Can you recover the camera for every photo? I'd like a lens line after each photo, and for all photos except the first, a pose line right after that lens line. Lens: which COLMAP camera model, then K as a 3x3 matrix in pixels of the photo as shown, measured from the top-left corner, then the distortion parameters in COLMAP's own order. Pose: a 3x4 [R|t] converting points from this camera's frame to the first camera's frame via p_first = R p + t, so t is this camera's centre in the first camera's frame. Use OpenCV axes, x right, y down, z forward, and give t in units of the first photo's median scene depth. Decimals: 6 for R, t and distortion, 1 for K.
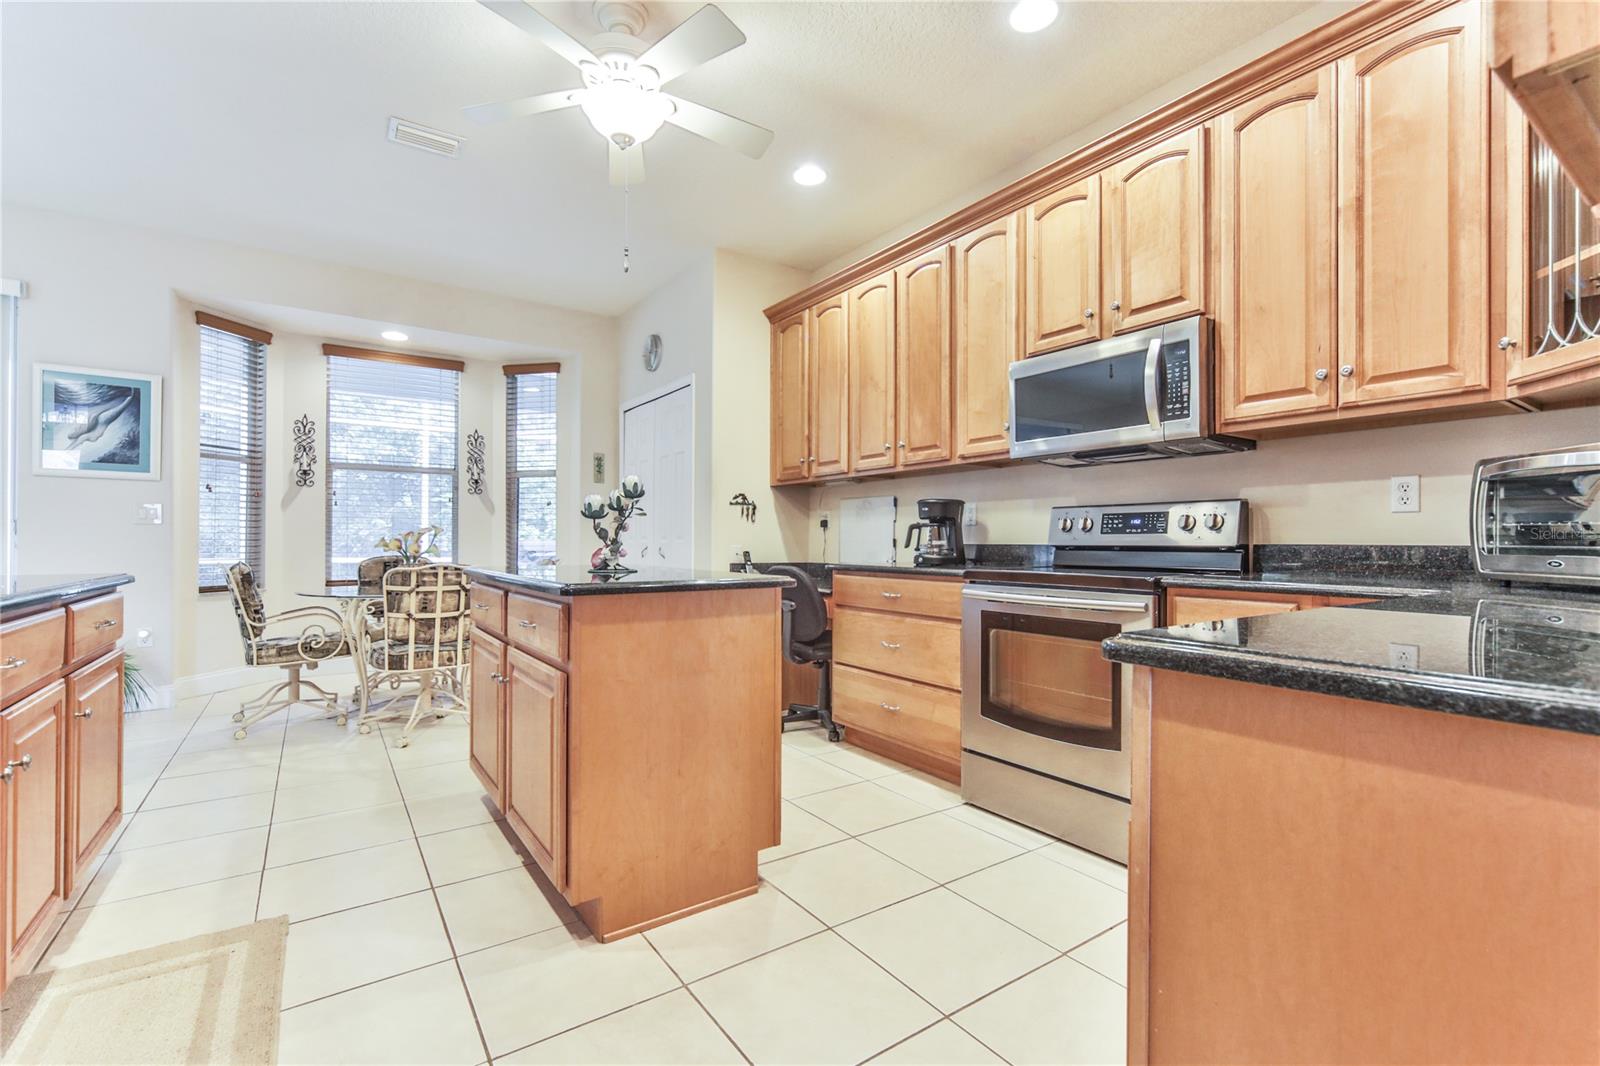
lens RADIAL K [[698.2, 0, 799.4], [0, 698.2, 534.8], [0, 0, 1]] dist [-0.000766, -0.000098]
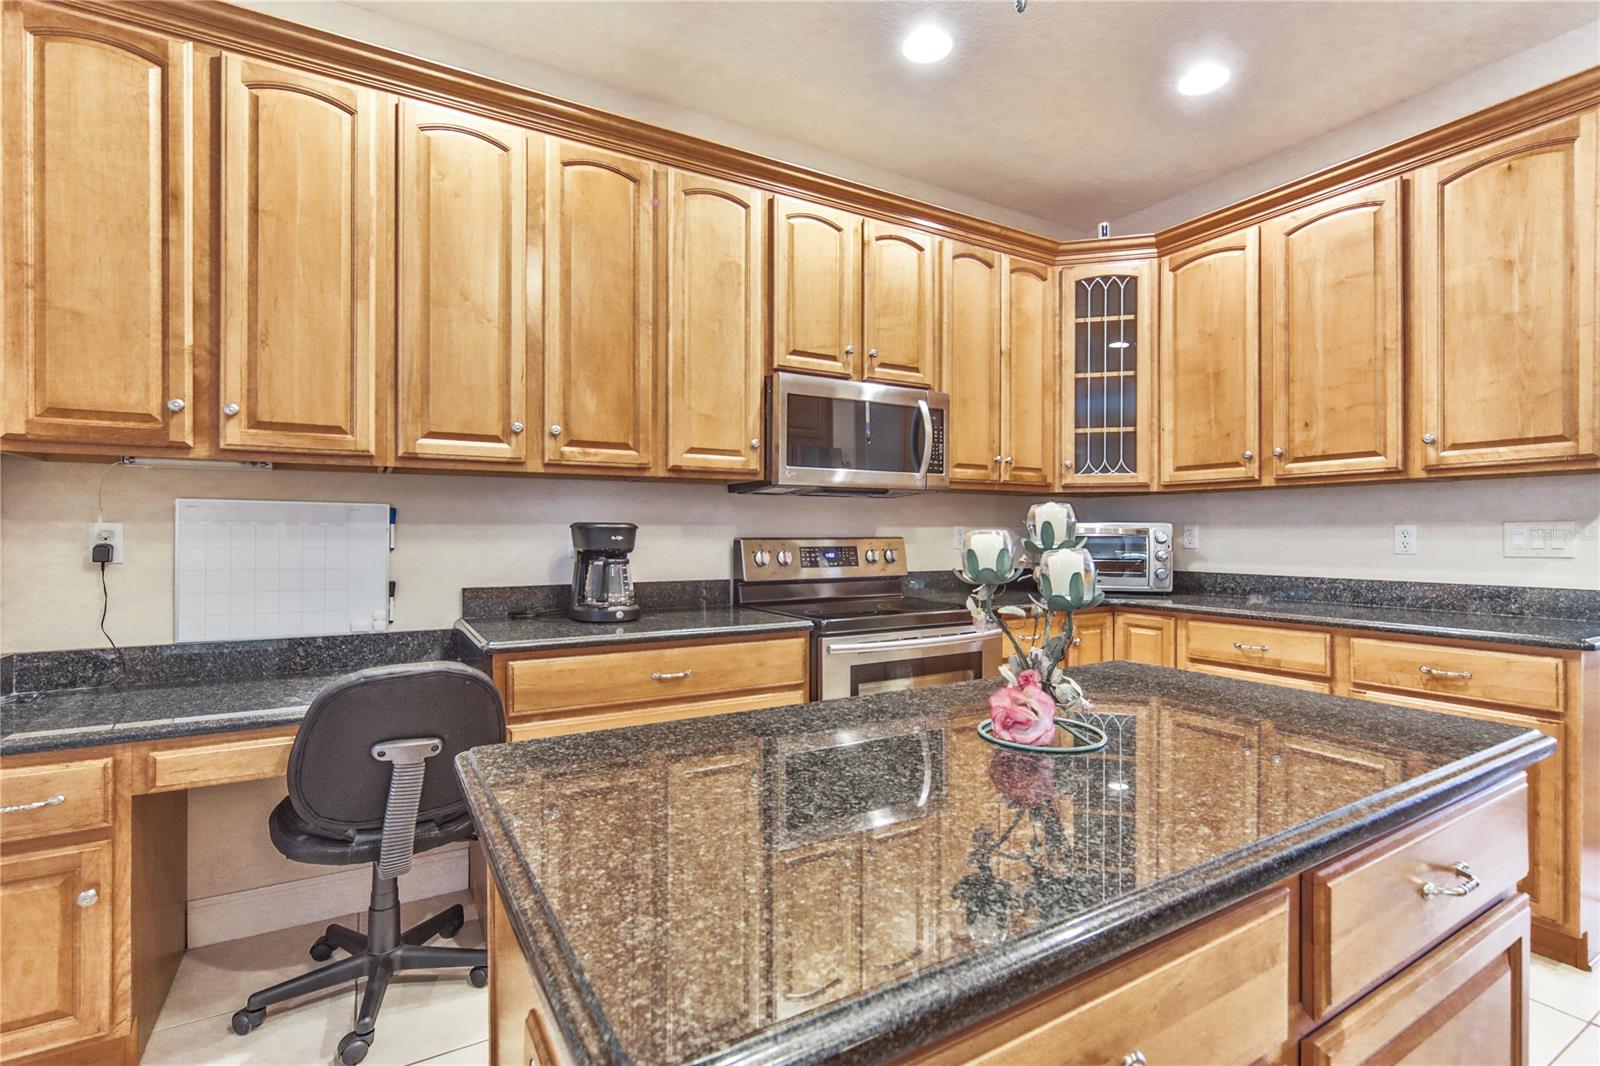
lens RADIAL K [[729.1, 0, 808.8], [0, 729.1, 530.7], [0, 0, 1]] dist [-0.002054, -0.000285]
pose [[0.080271, -0.003193, 0.996768, -0.421159], [-0.007682, 0.999963, 0.003822, -0.040711], [-0.996744, -0.007964, 0.080243, 0.645507]]
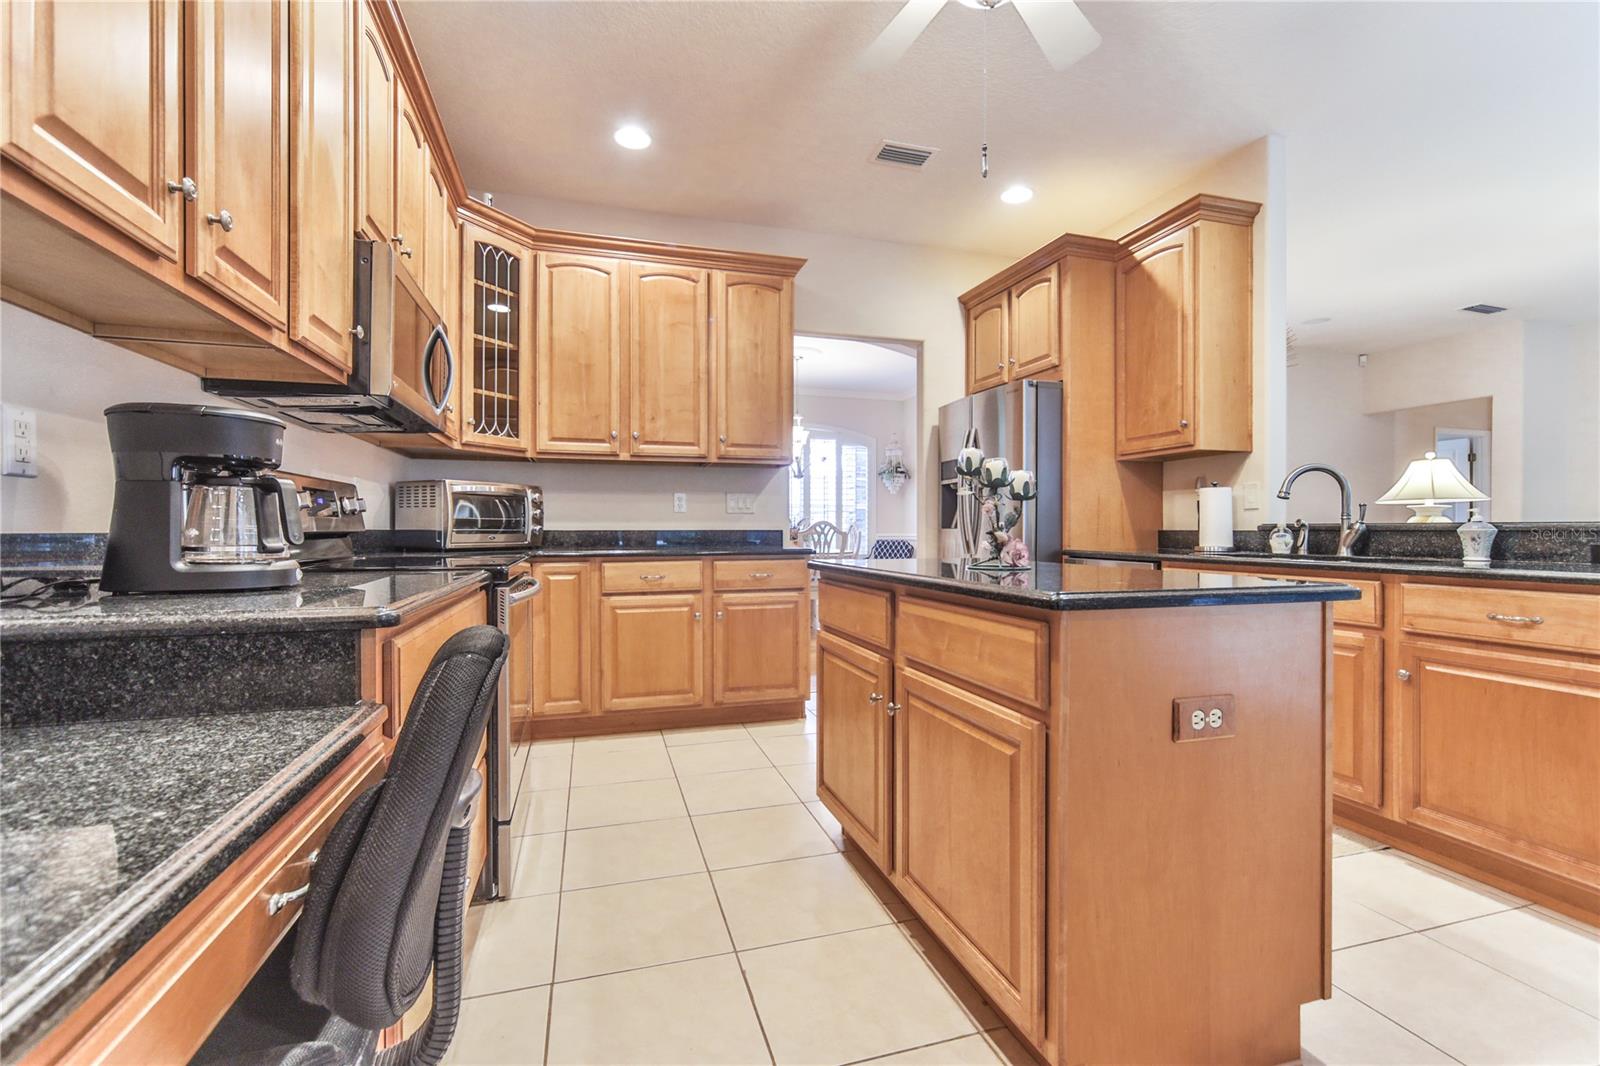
lens RADIAL K [[729.1, 0, 808.8], [0, 729.1, 530.7], [0, 0, 1]] dist [-0.002054, -0.000285]
pose [[-0.952424, -0.004089, 0.304748, -0.203617], [-0.005258, 0.999982, -0.003013, 0.005119], [-0.304730, -0.004472, -0.952428, 1.057807]]
